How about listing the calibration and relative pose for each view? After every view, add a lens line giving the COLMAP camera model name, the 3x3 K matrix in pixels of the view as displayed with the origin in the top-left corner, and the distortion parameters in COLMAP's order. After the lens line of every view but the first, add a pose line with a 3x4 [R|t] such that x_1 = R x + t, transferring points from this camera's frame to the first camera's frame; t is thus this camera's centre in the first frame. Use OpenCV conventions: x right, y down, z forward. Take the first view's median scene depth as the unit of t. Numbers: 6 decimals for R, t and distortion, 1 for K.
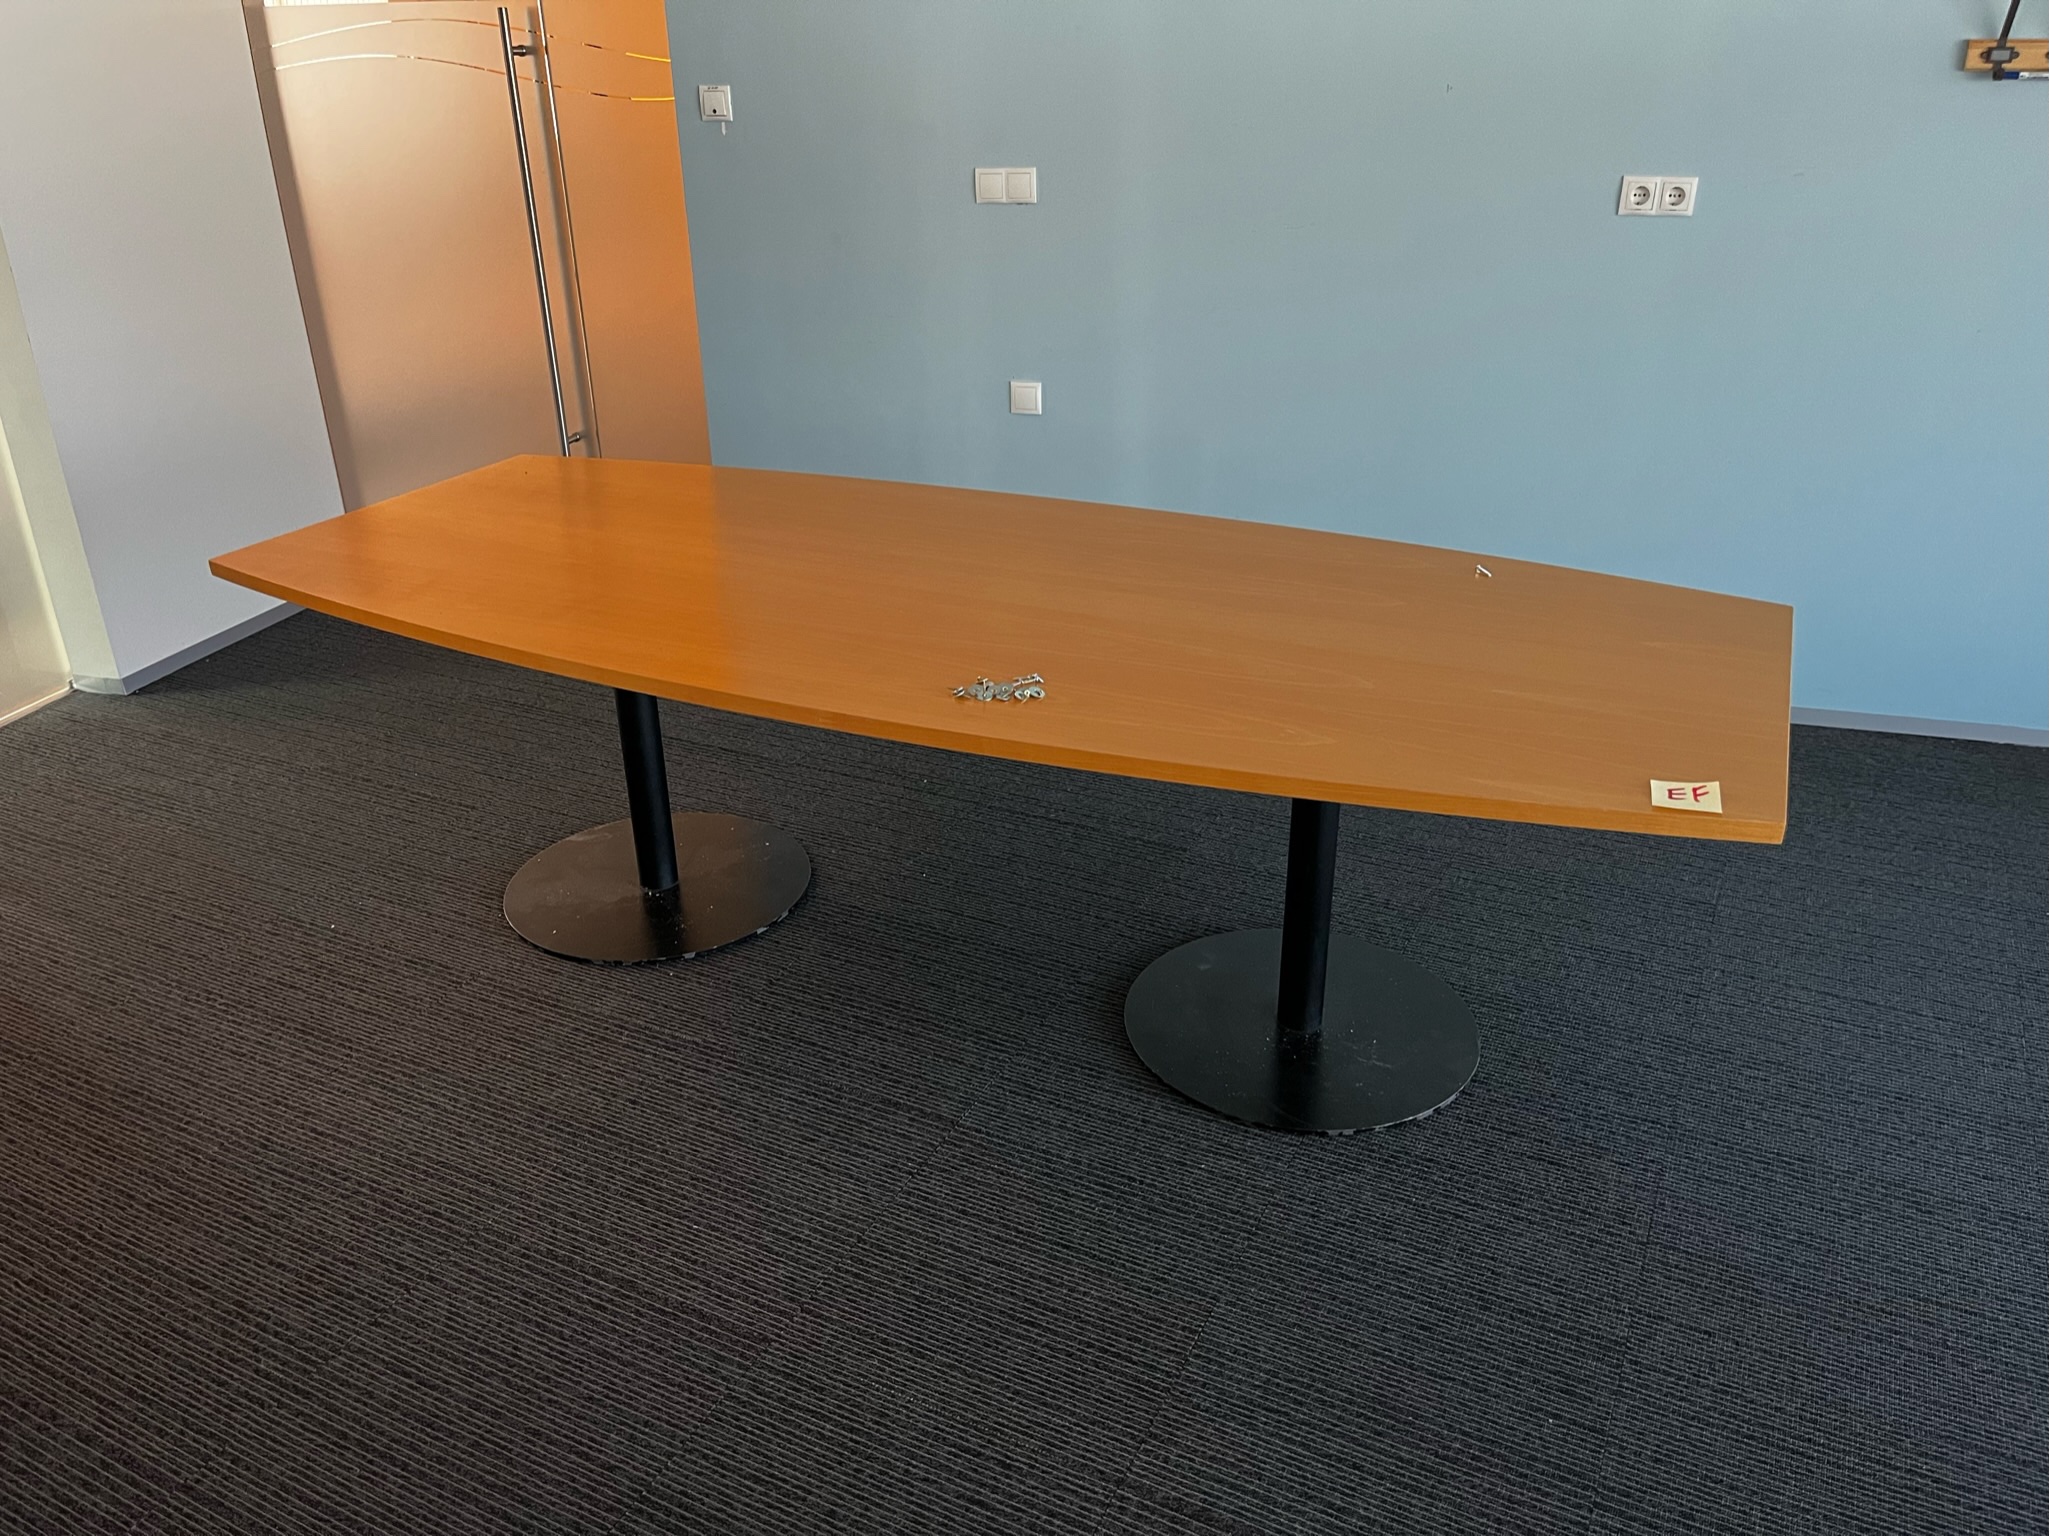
lens RADIAL K [[1558.3, 0, 989.5], [0, 1558.3, 764.9], [0, 0, 1]] dist [0.085328, -0.117370]
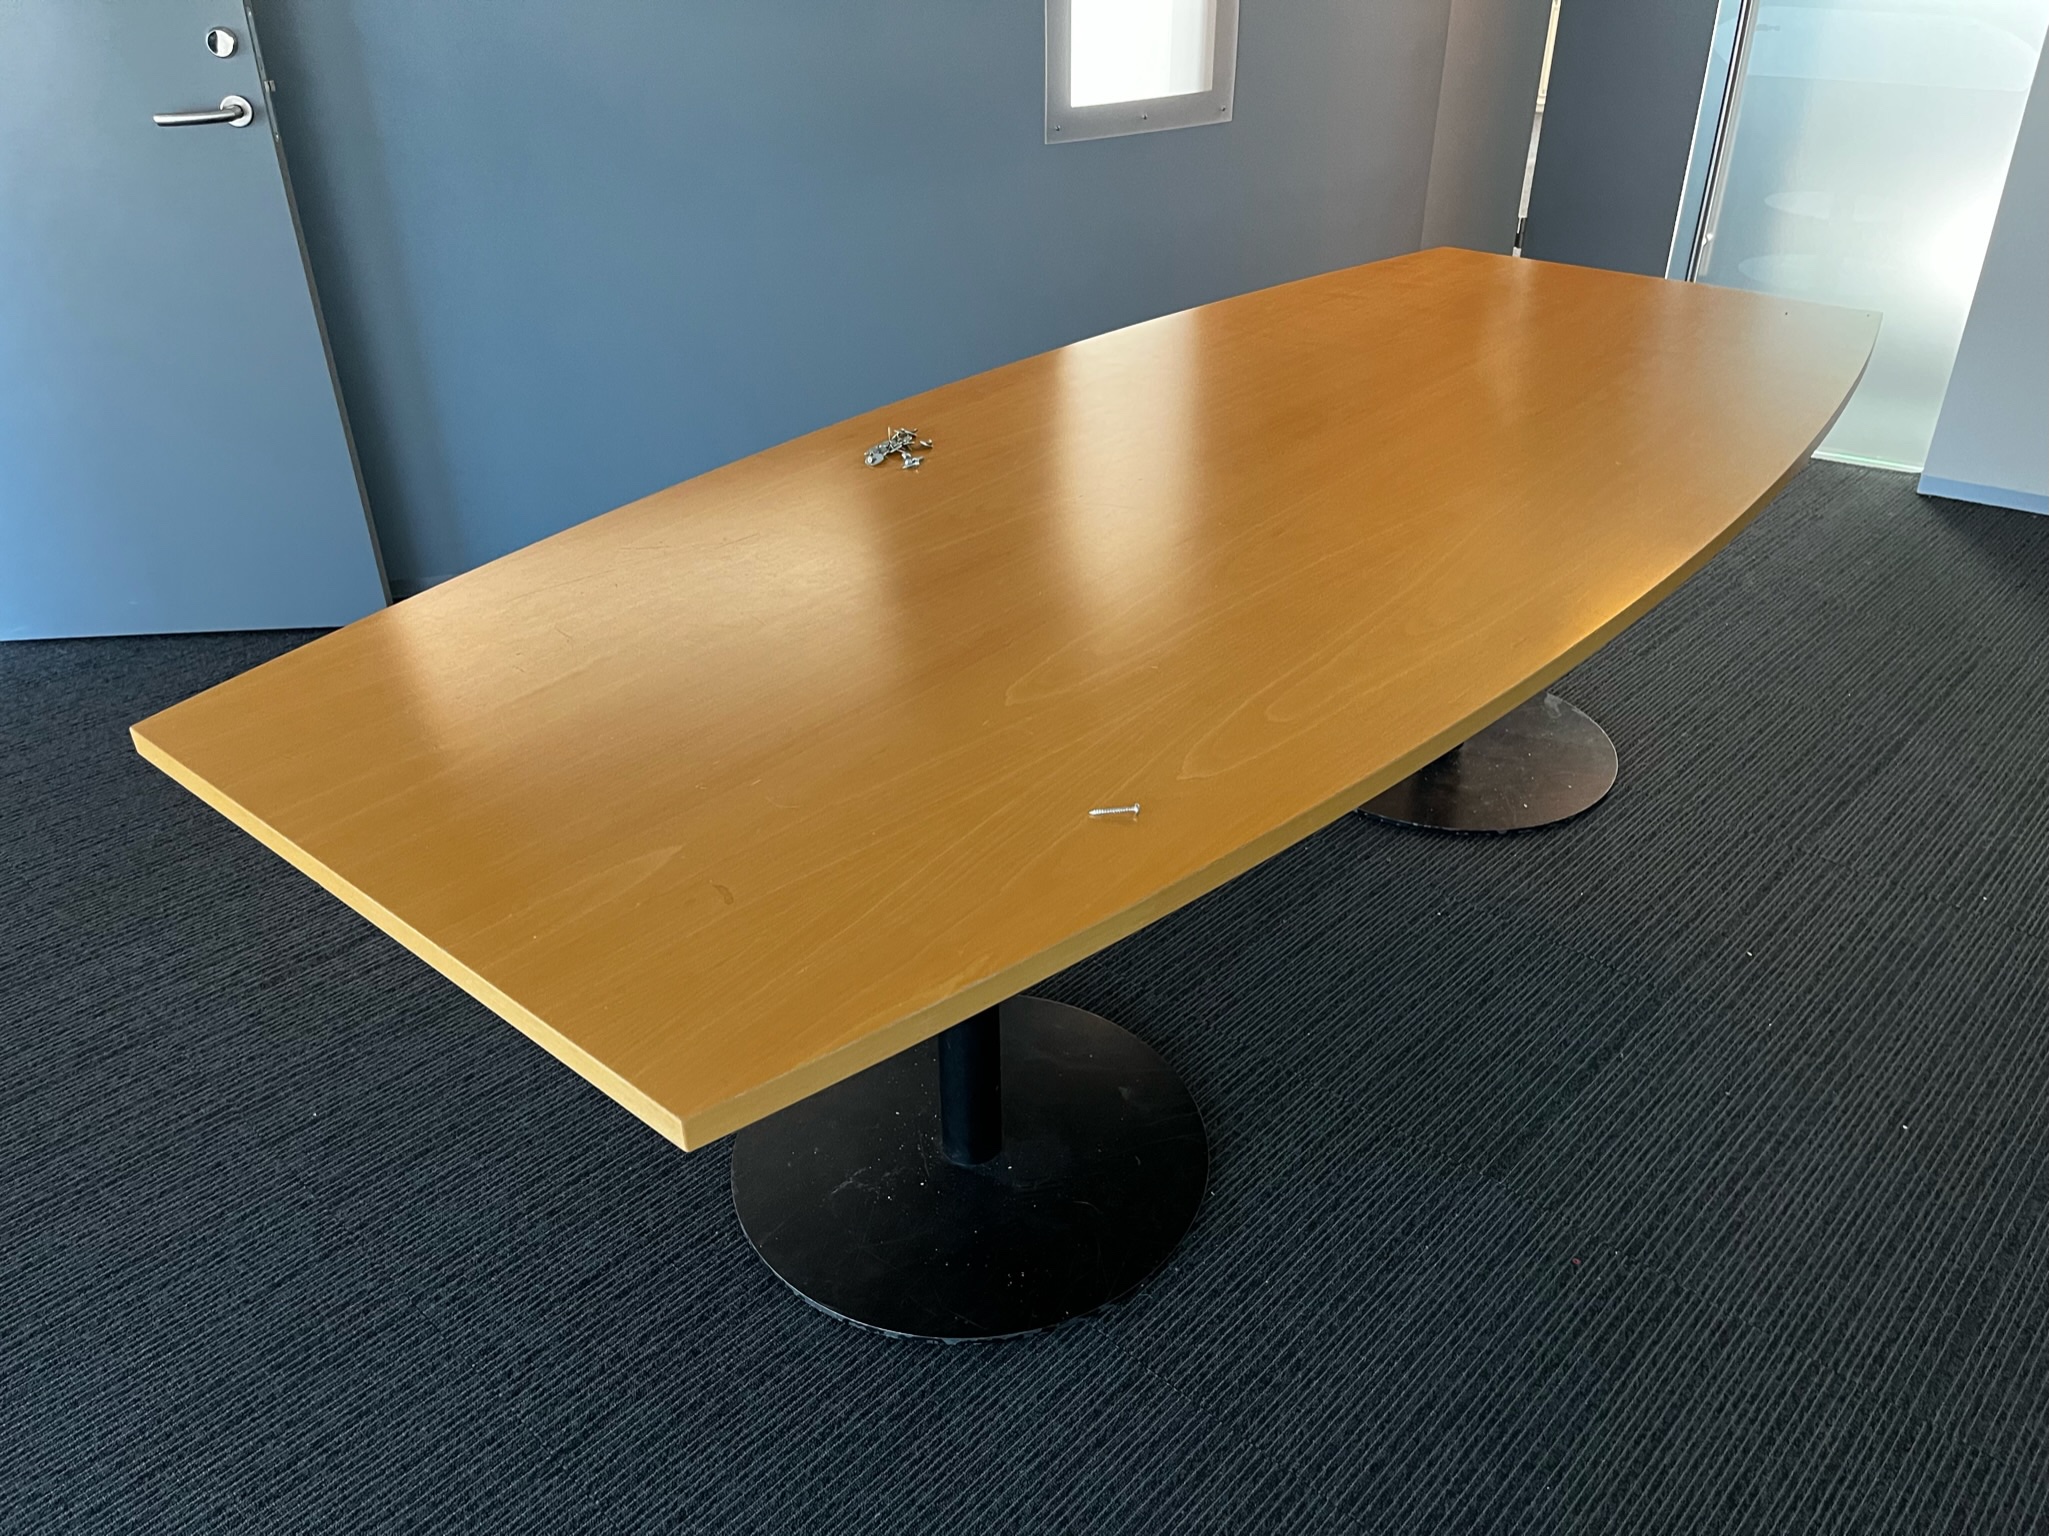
lens RADIAL K [[1558.3, 0, 1038.9], [0, 1558.3, 782.5], [0, 0, 1]] dist [0.085328, -0.117370]
pose [[-0.267807, 0.512273, -0.816000, 0.782106], [-0.403375, 0.709522, 0.577813, -0.441132], [0.874967, 0.483896, 0.016624, 1.043104]]
